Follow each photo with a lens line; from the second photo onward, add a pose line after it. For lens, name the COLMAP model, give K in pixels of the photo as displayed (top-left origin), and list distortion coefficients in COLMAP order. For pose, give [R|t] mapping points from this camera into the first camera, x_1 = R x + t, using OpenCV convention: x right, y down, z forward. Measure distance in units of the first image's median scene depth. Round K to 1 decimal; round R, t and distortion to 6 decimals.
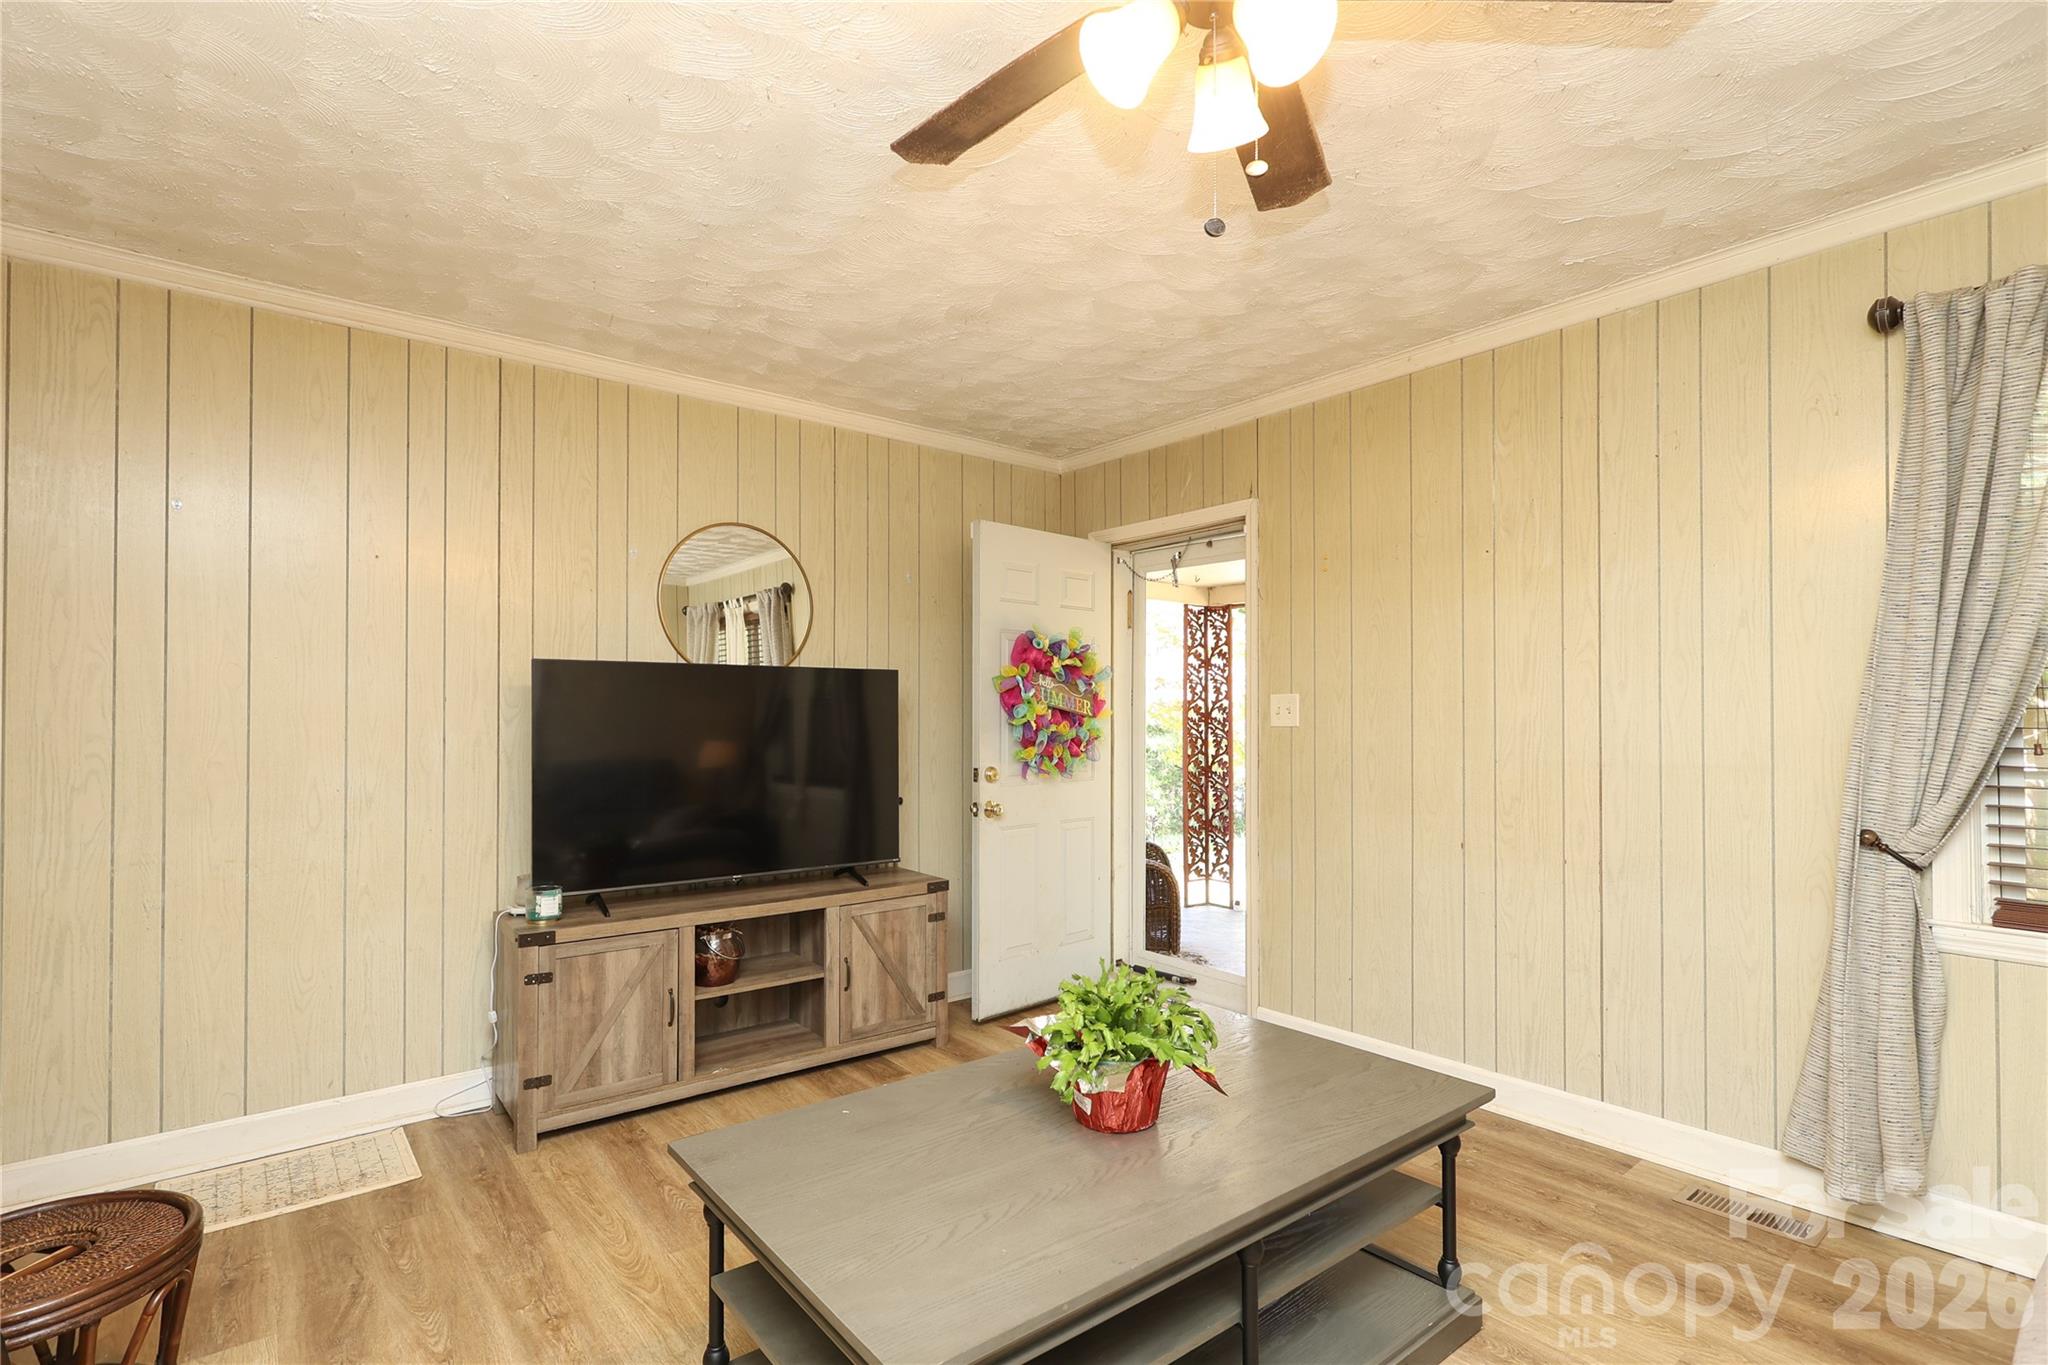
lens RADIAL K [[949.7, 0, 1018.4], [0, 949.7, 700.5], [0, 0, 1]] dist [0.003378, 0.000344]
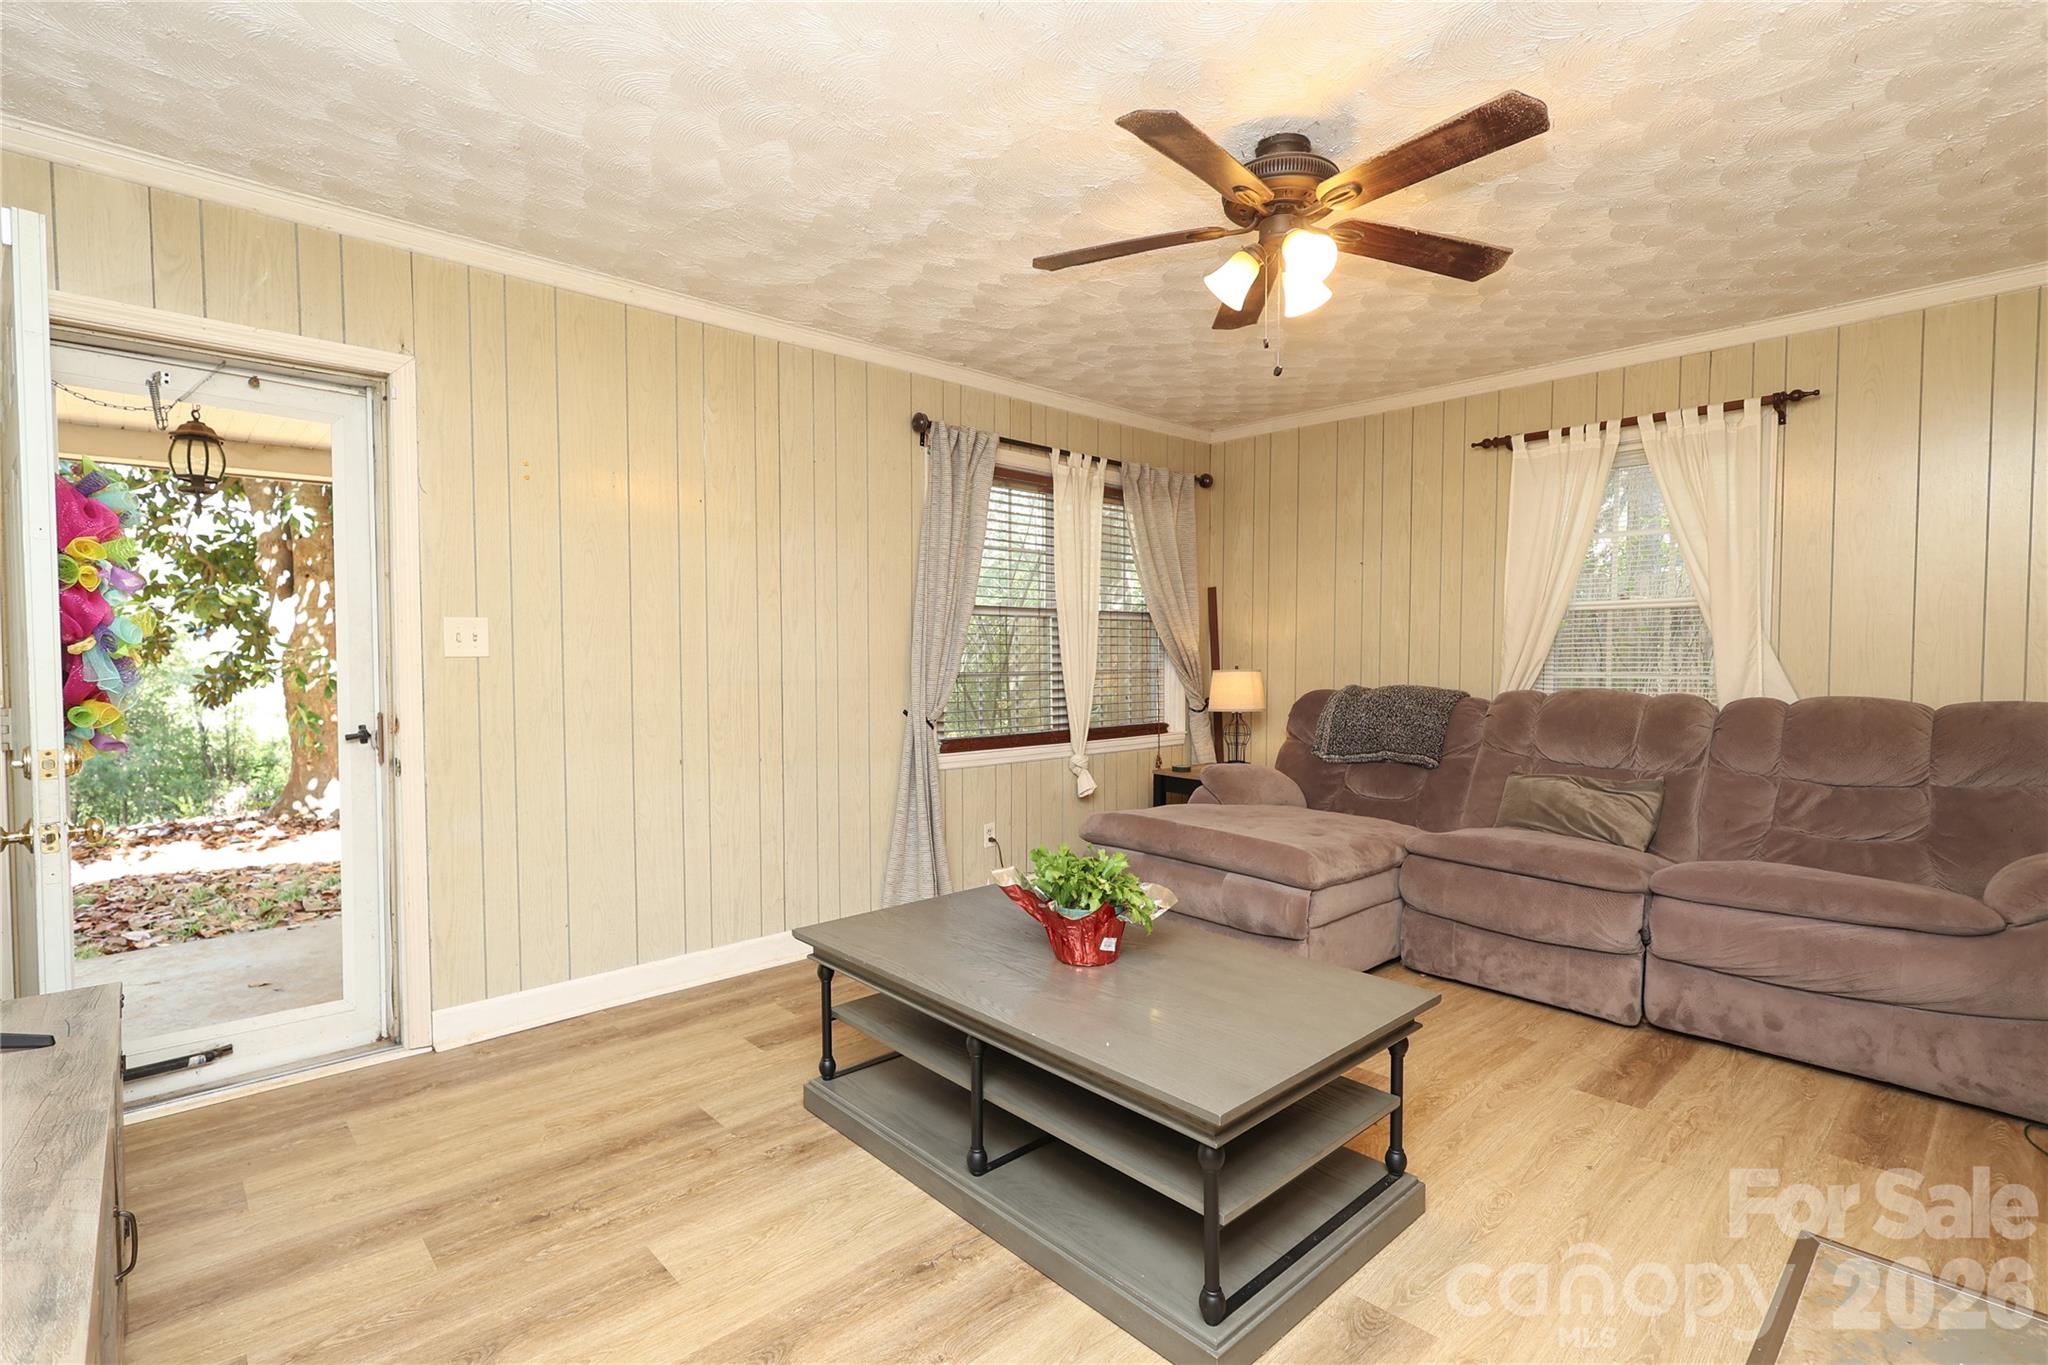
lens RADIAL K [[949.7, 0, 1028.9], [0, 949.7, 700.4], [0, 0, 1]] dist [0.003378, 0.000344]
pose [[-0.065128, -0.049747, 0.996636, -0.688056], [-0.017180, 0.998664, 0.048726, 0.019697], [-0.997729, -0.013949, -0.065896, 0.691681]]
